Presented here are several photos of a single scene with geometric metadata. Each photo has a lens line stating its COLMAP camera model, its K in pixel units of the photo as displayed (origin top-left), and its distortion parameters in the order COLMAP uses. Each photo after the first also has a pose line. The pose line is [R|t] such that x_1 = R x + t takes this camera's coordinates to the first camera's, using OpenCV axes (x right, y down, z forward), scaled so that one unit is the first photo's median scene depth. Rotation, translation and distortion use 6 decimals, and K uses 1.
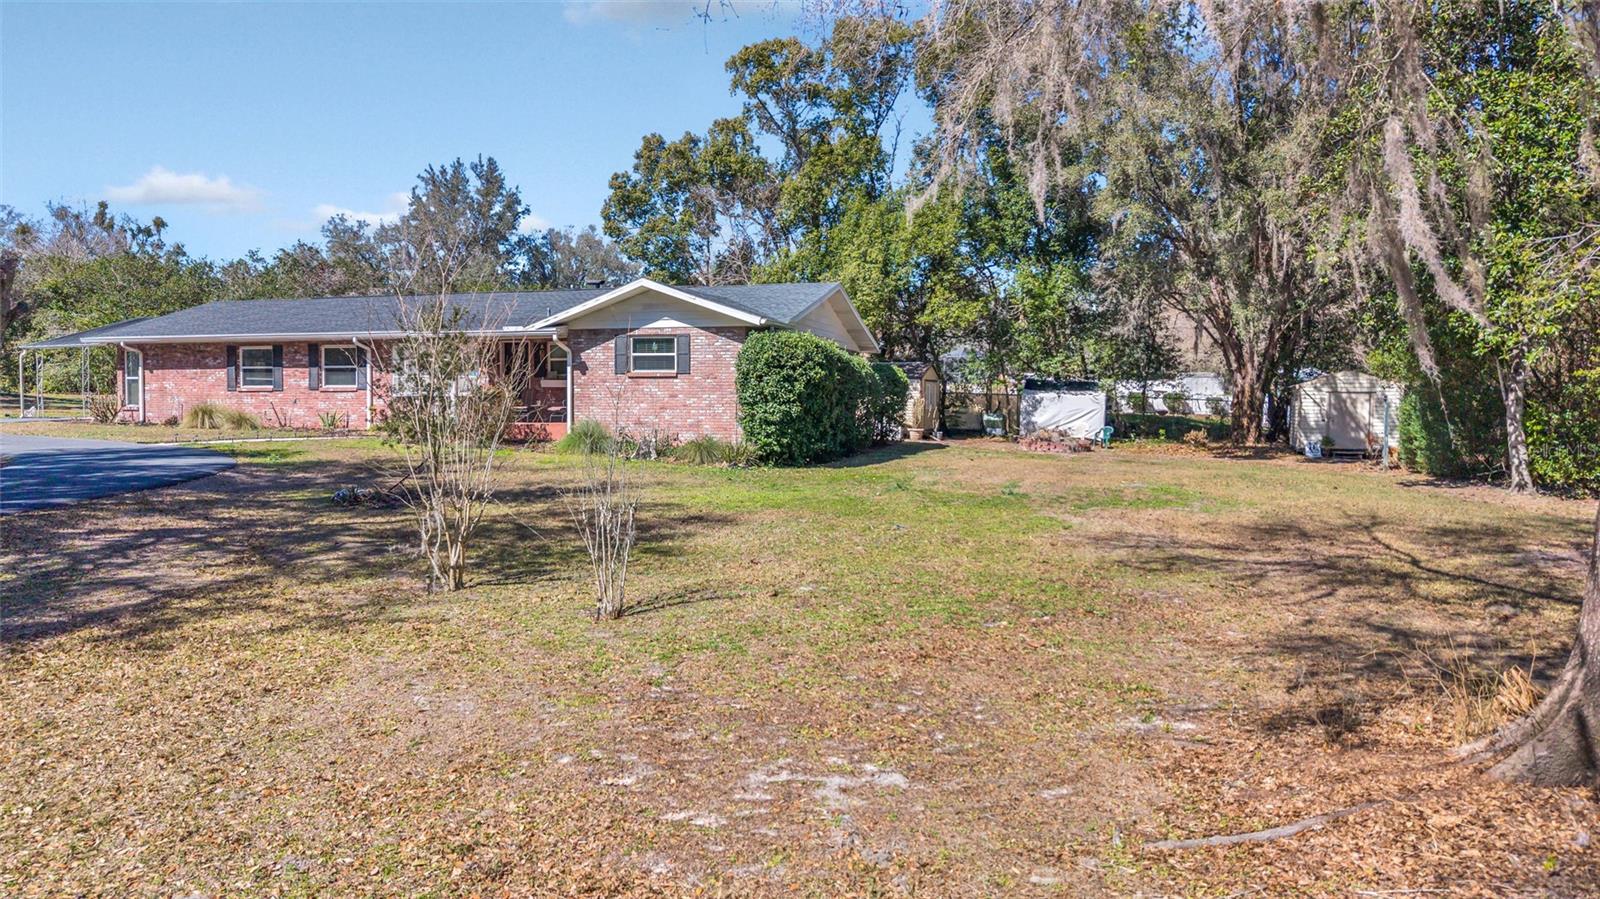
lens RADIAL K [[1090.9, 0, 813.0], [0, 1090.9, 477.2], [0, 0, 1]] dist [0.041598, -0.045906]
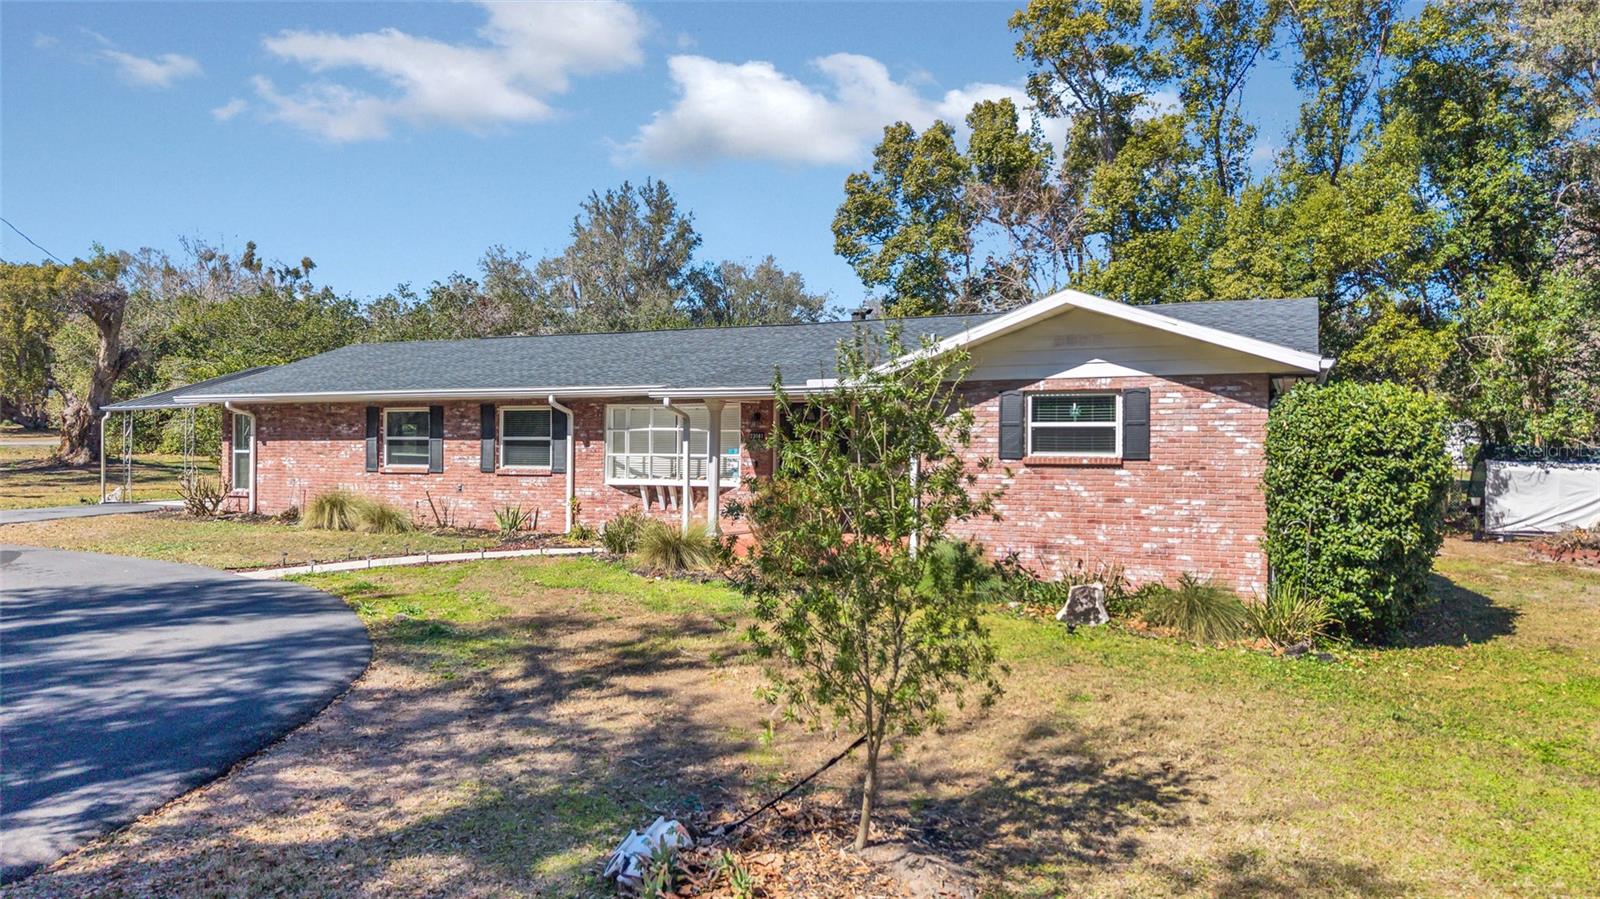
lens RADIAL K [[1090.9, 0, 798.8], [0, 1090.9, 466.4], [0, 0, 1]] dist [0.041598, -0.045906]
pose [[0.992904, 0.002613, -0.118894, -0.176691], [-0.008094, 0.998925, -0.045640, -0.051615], [0.118647, 0.046278, 0.991858, 0.341341]]
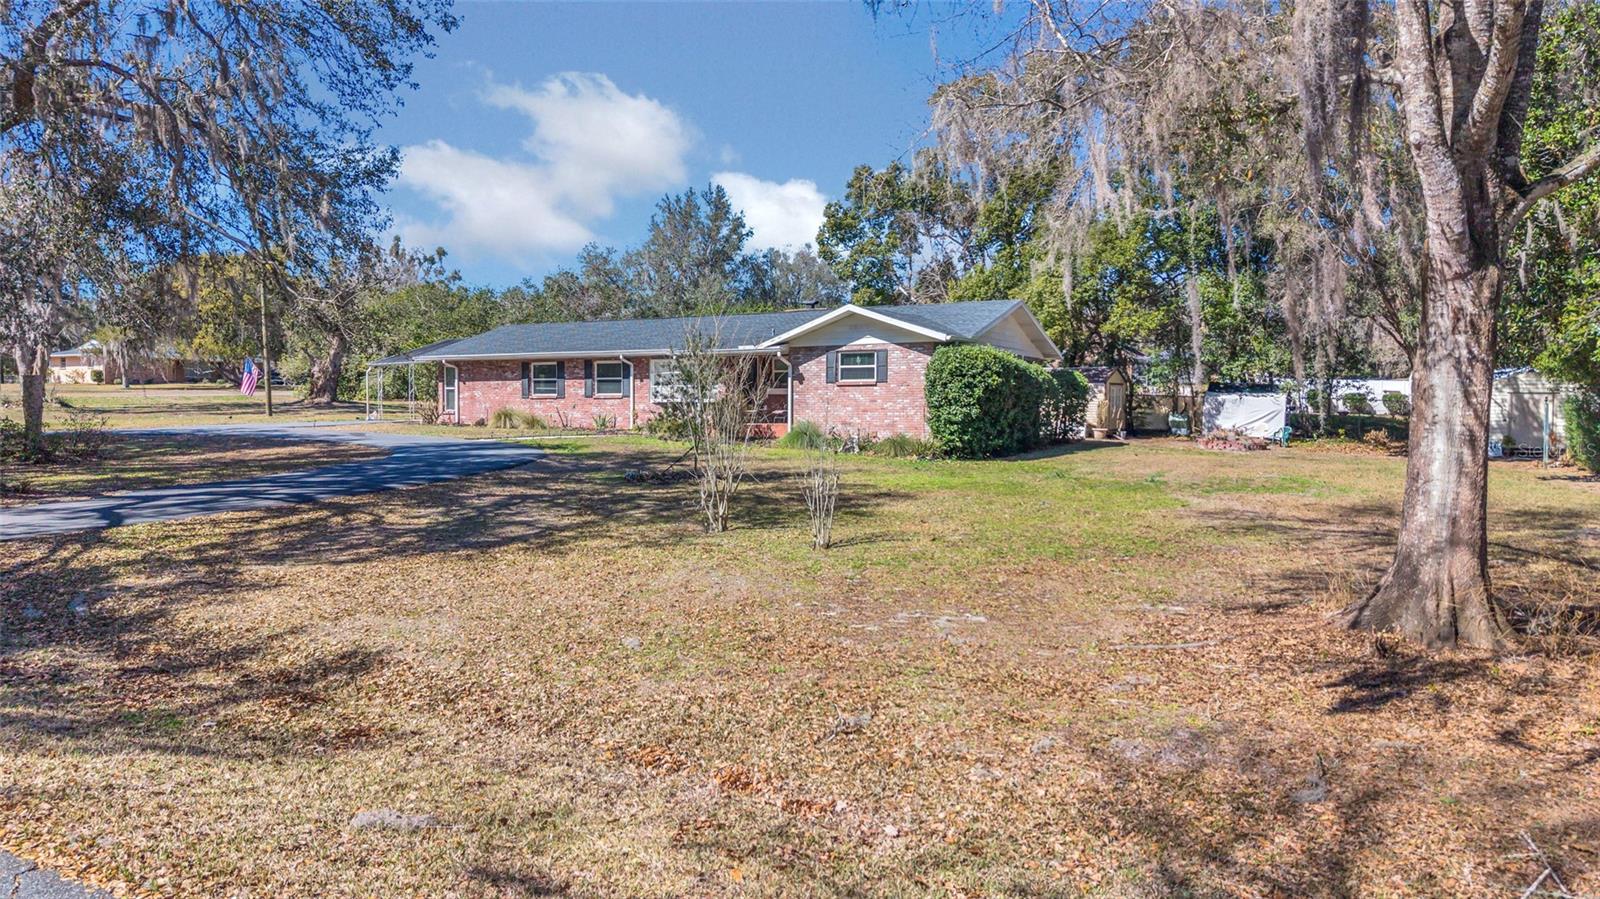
lens RADIAL K [[1090.9, 0, 820.8], [0, 1090.9, 483.6], [0, 0, 1]] dist [0.041598, -0.045906]
pose [[0.983109, 0.008929, -0.182804, 0.028519], [-0.008304, 0.999957, 0.004184, 0.010212], [0.182833, -0.002596, 0.983141, -0.157243]]
